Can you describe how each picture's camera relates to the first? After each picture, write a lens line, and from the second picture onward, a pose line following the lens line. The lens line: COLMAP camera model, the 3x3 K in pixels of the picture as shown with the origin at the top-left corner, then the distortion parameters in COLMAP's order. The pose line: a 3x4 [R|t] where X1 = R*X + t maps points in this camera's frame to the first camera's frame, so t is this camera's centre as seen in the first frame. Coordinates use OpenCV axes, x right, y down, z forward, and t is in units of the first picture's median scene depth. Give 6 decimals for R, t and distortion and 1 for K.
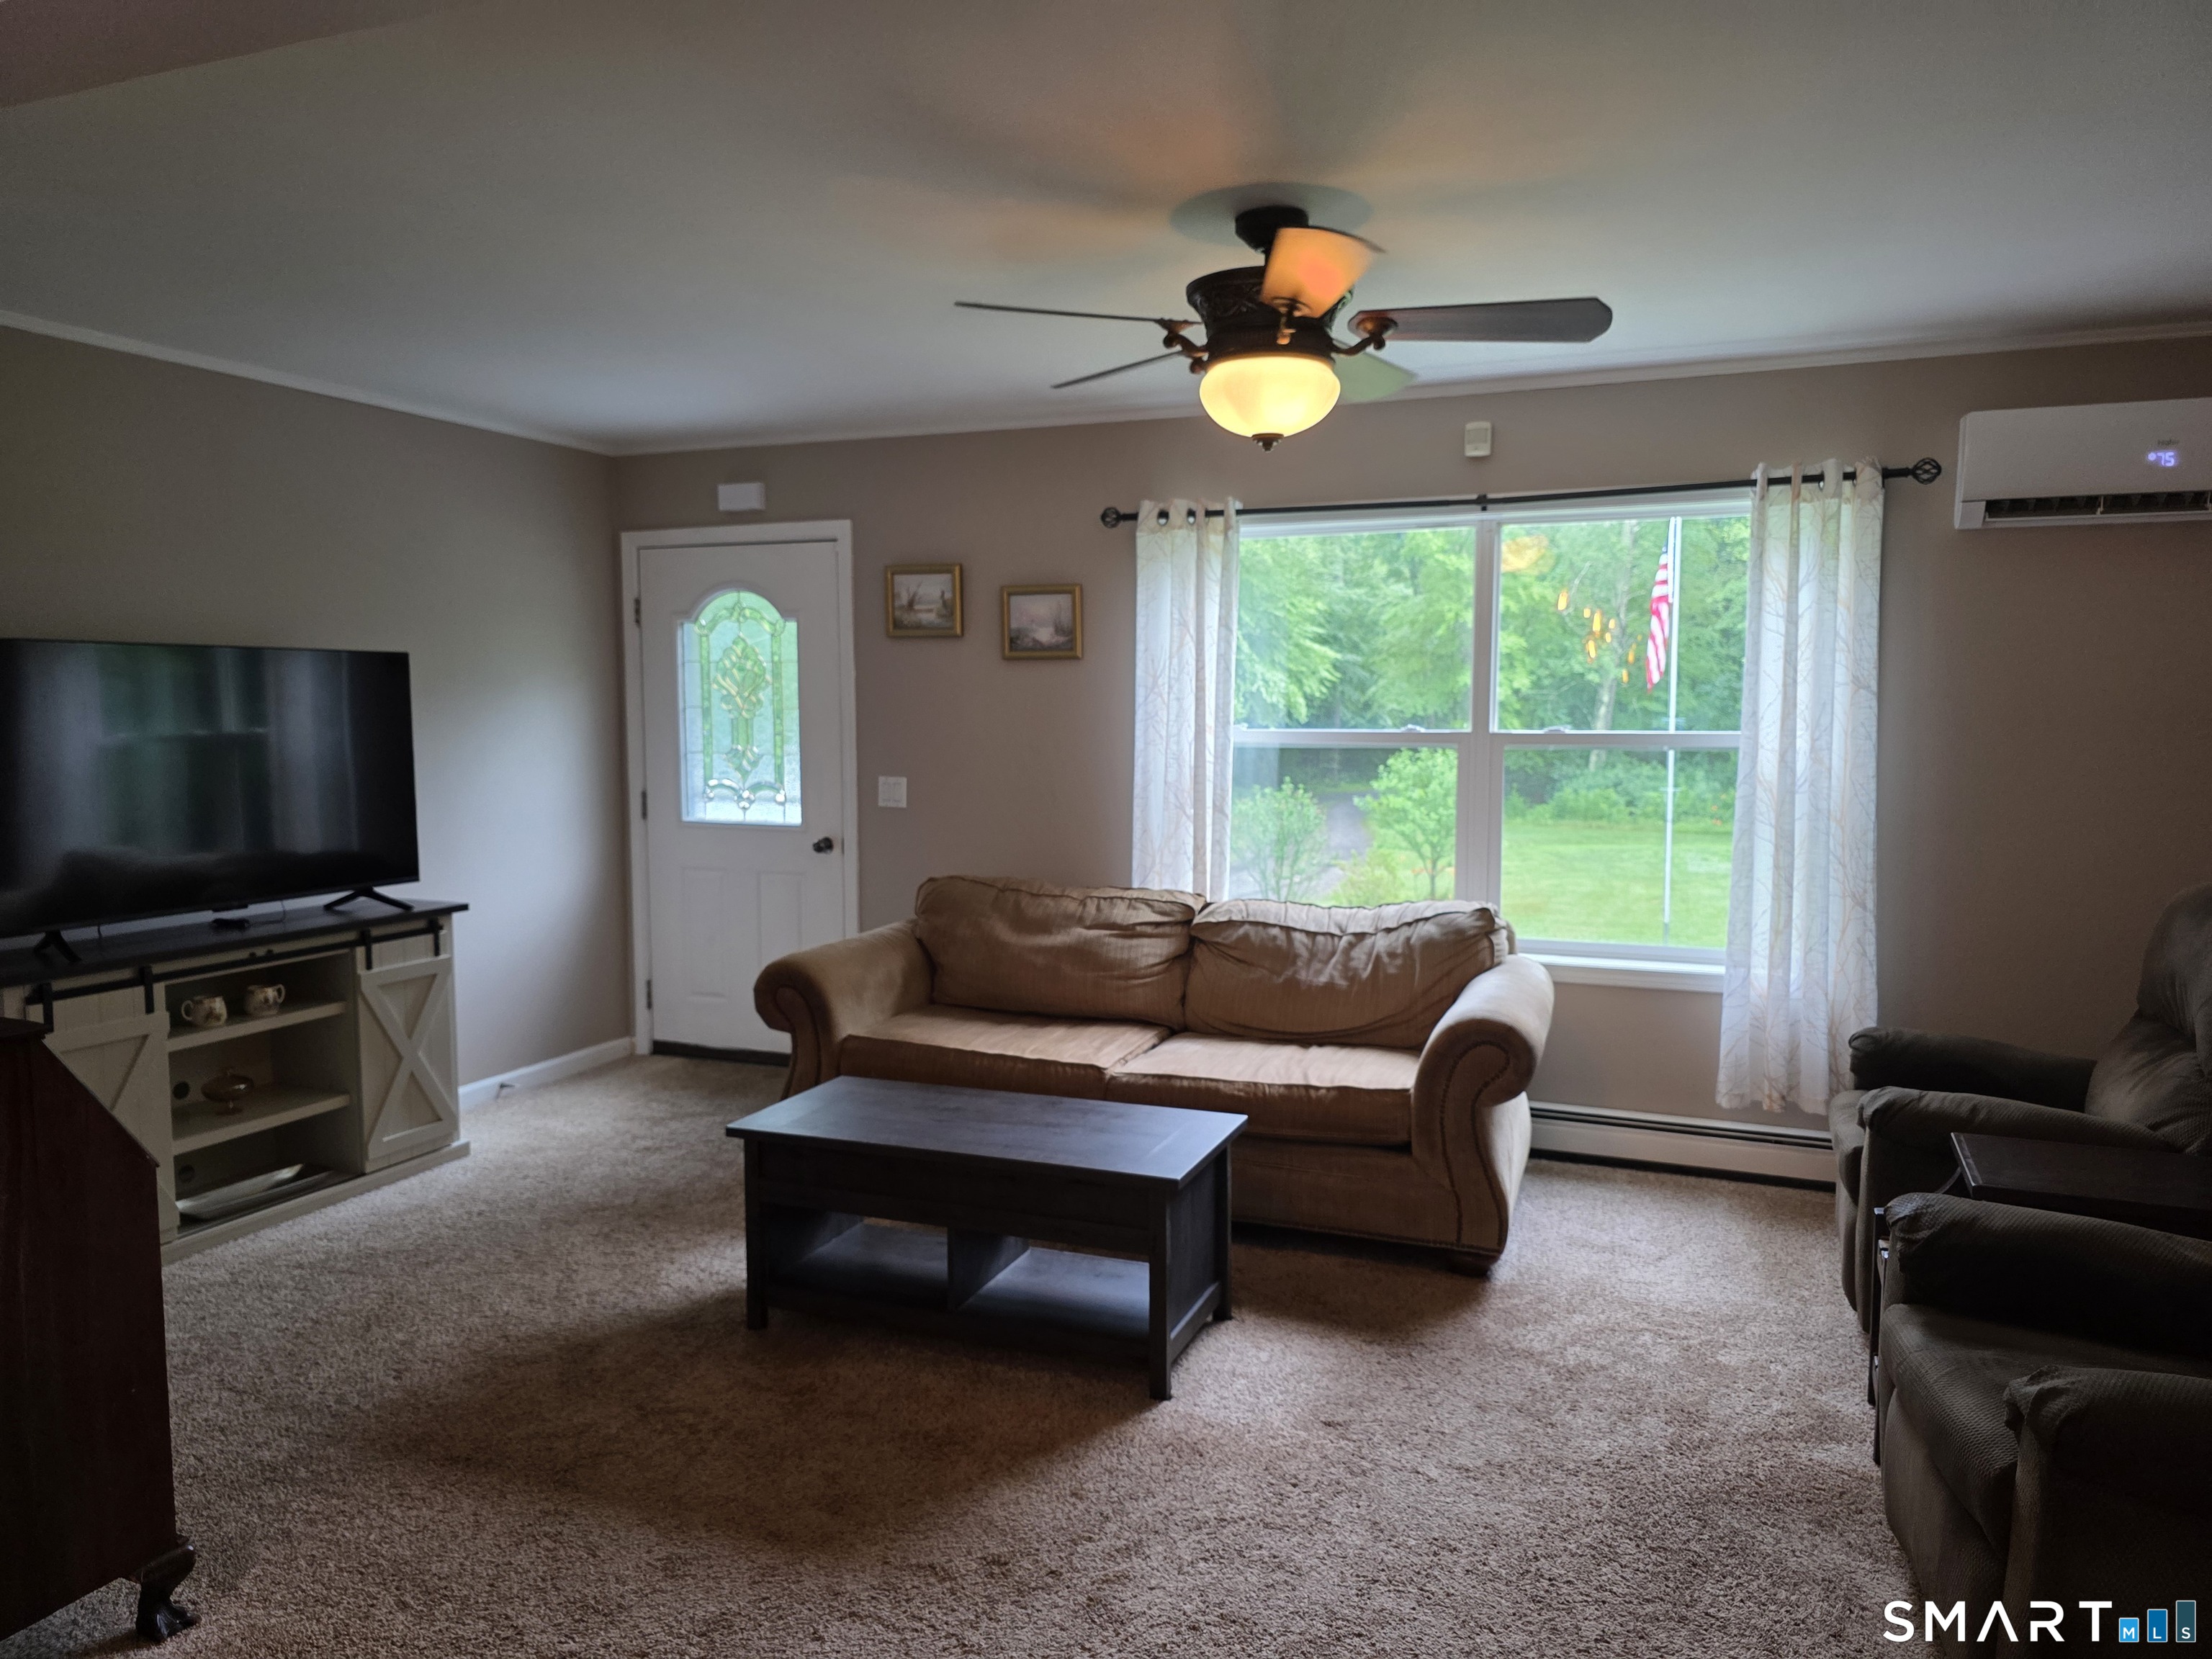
lens RADIAL K [[1483.1, 0, 1073.3], [0, 1483.1, 813.5], [0, 0, 1]] dist [0.064661, -0.054788]
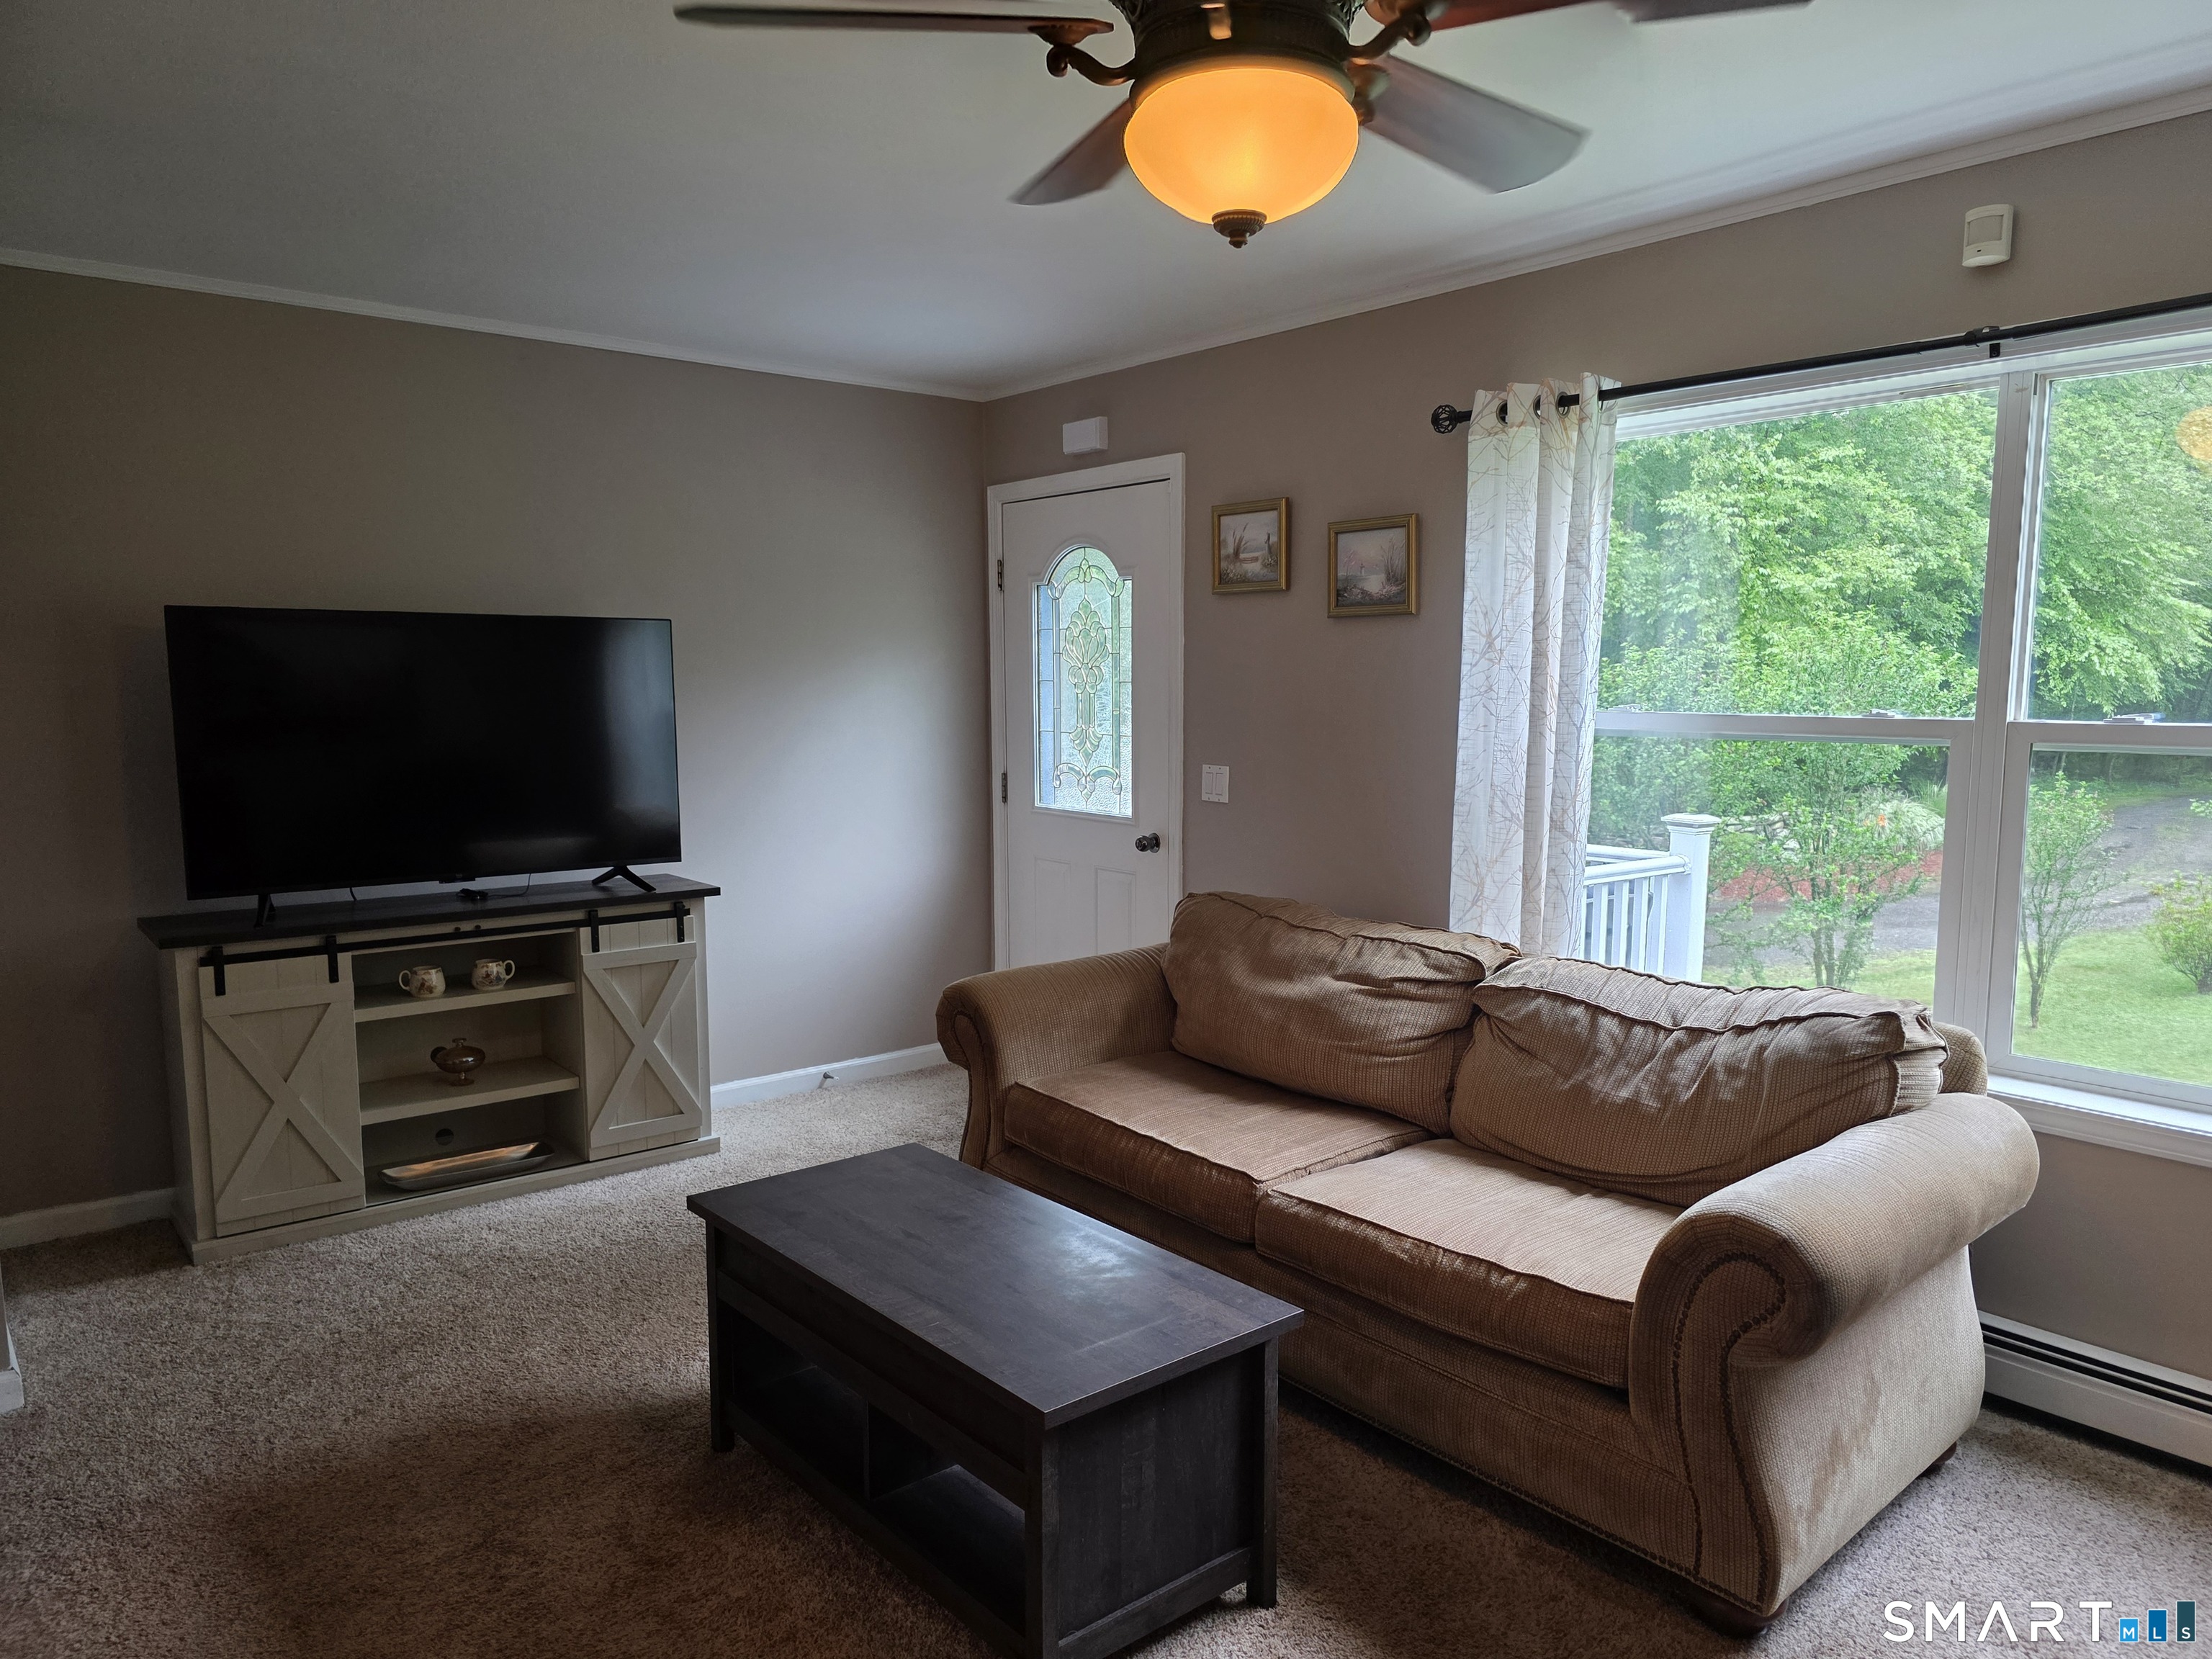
lens RADIAL K [[1487.6, 0, 1104.2], [0, 1487.6, 841.8], [0, 0, 1]] dist [0.057894, -0.059472]
pose [[0.887027, 0.052373, -0.458737, 0.250628], [-0.035973, 0.998365, 0.044422, -0.020276], [0.460314, -0.022901, 0.887461, 0.292140]]
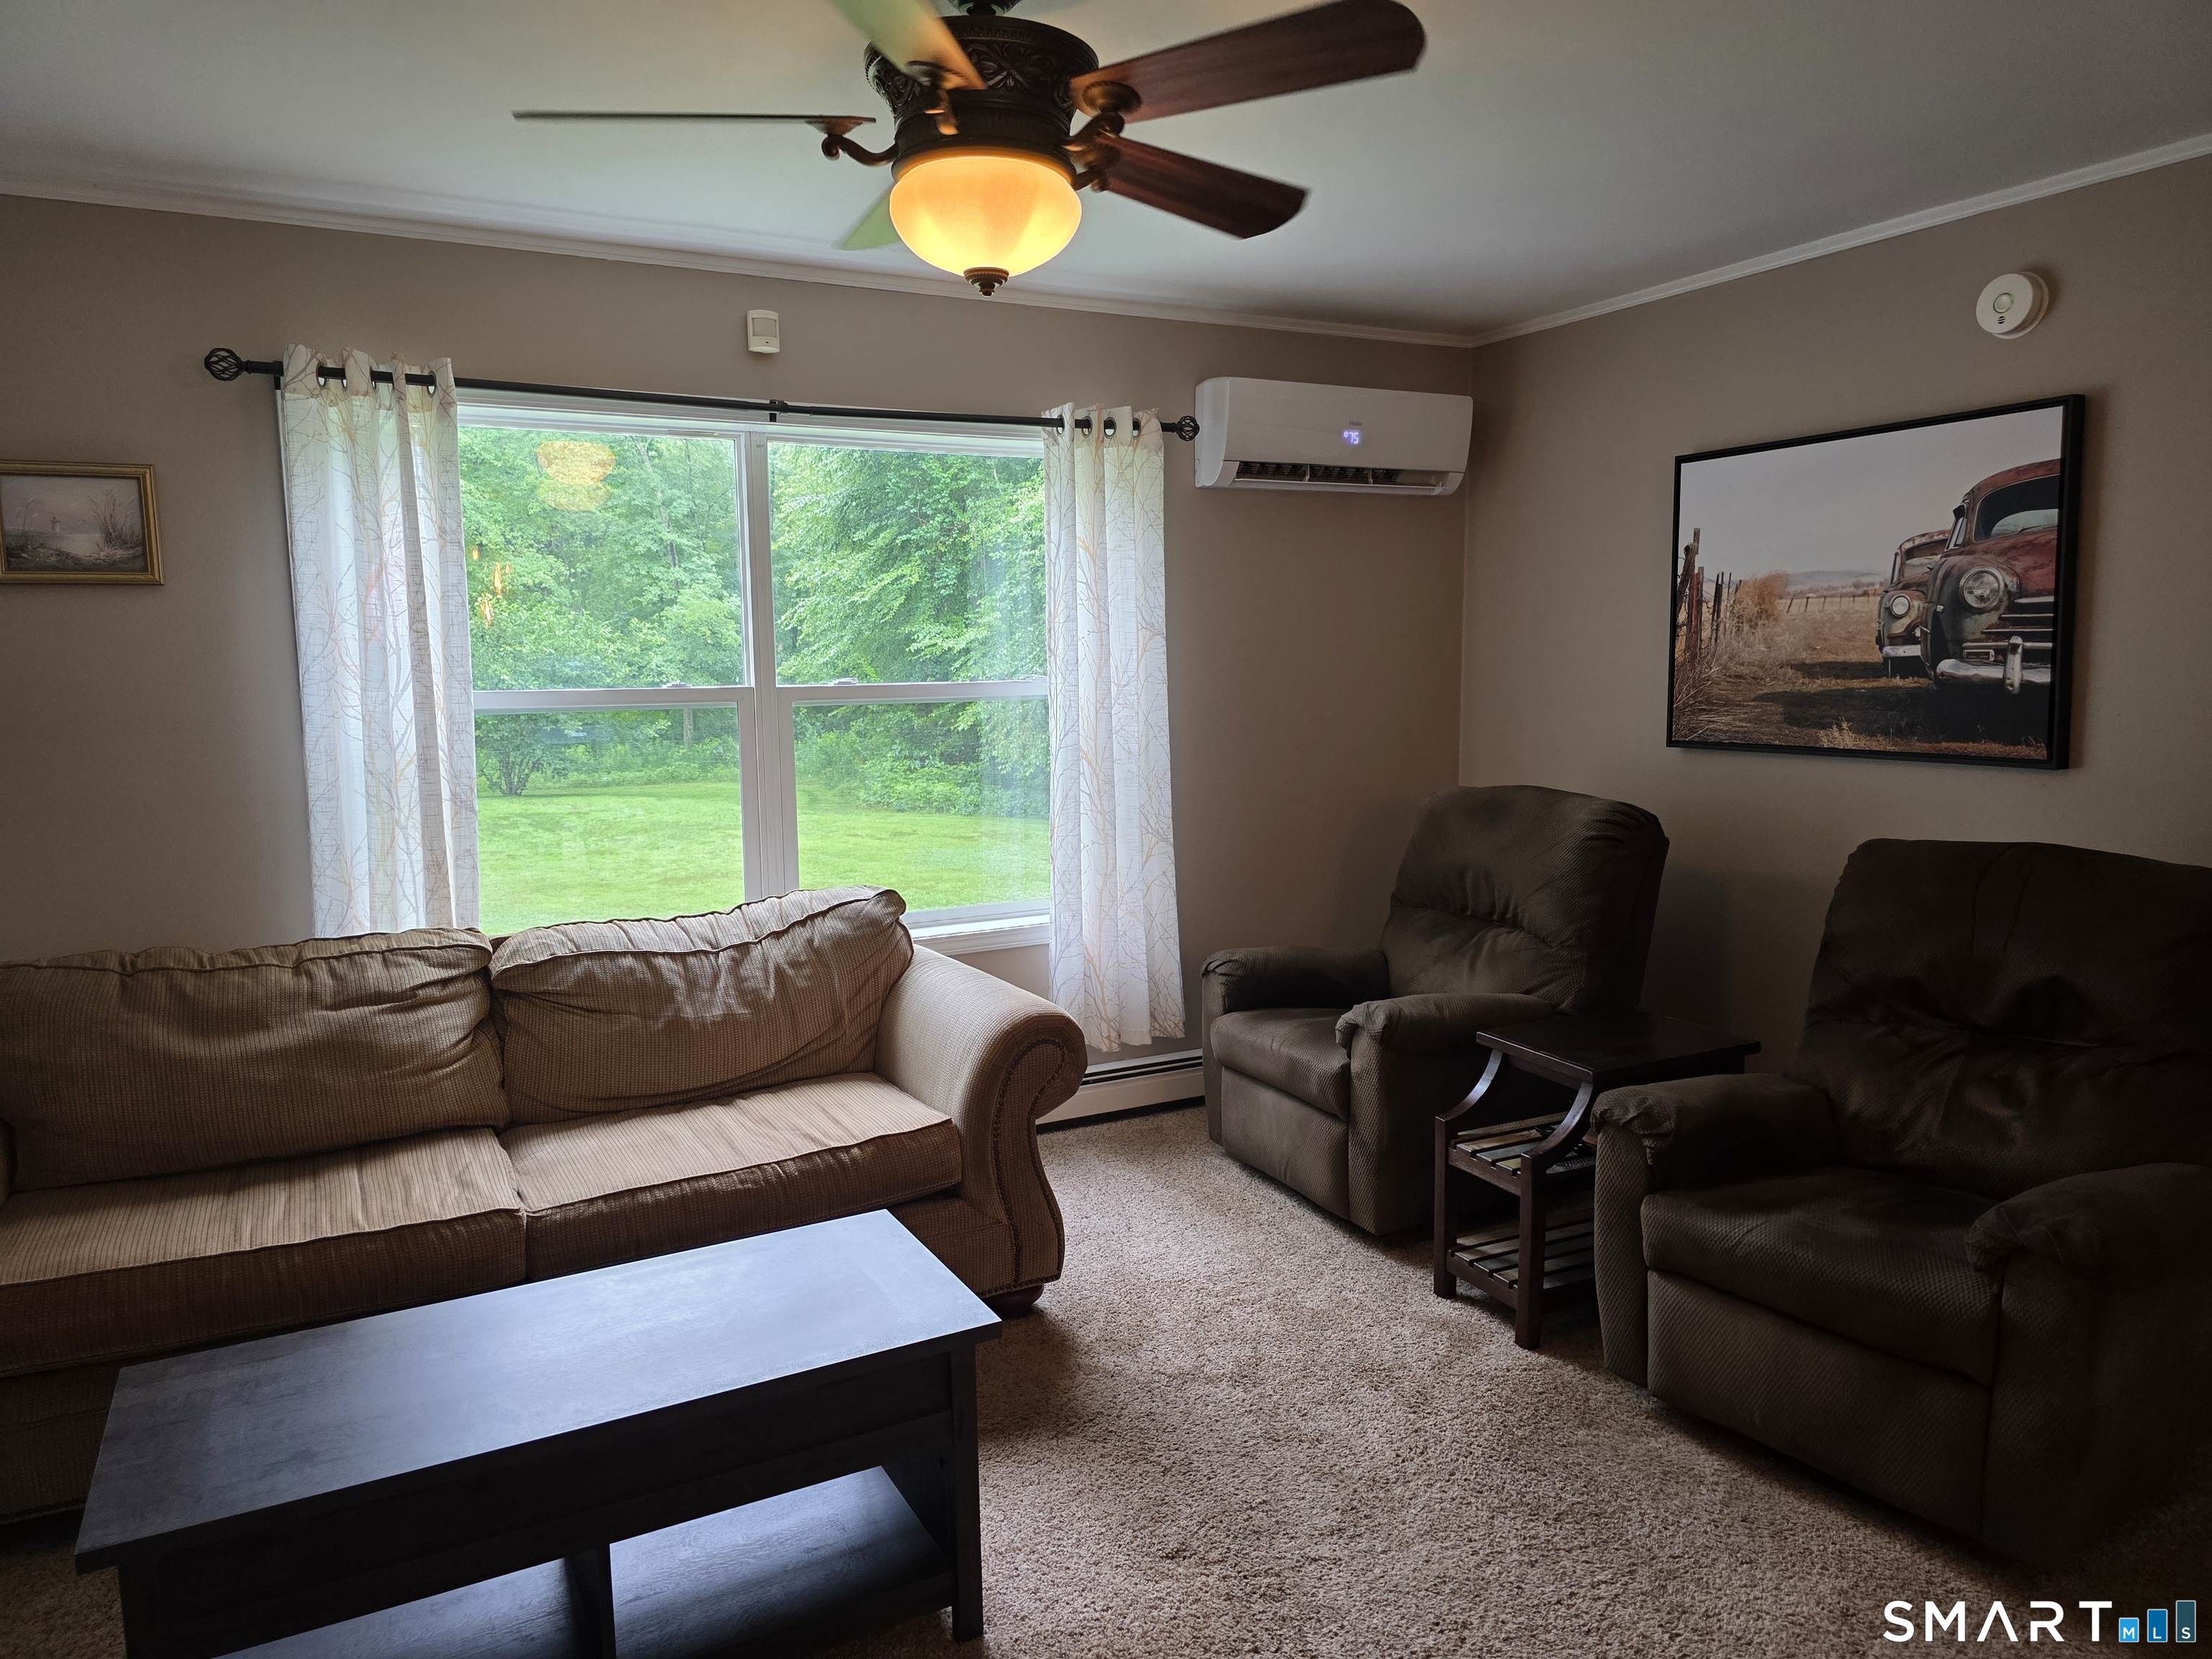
lens RADIAL K [[1511.6, 0, 1103.1], [0, 1511.6, 798.3], [0, 0, 1]] dist [0.072320, -0.069519]
pose [[0.631981, -0.084500, 0.770363, -0.287732], [0.073574, 0.996090, 0.048902, -0.020845], [-0.771483, 0.025773, 0.635727, 0.329902]]
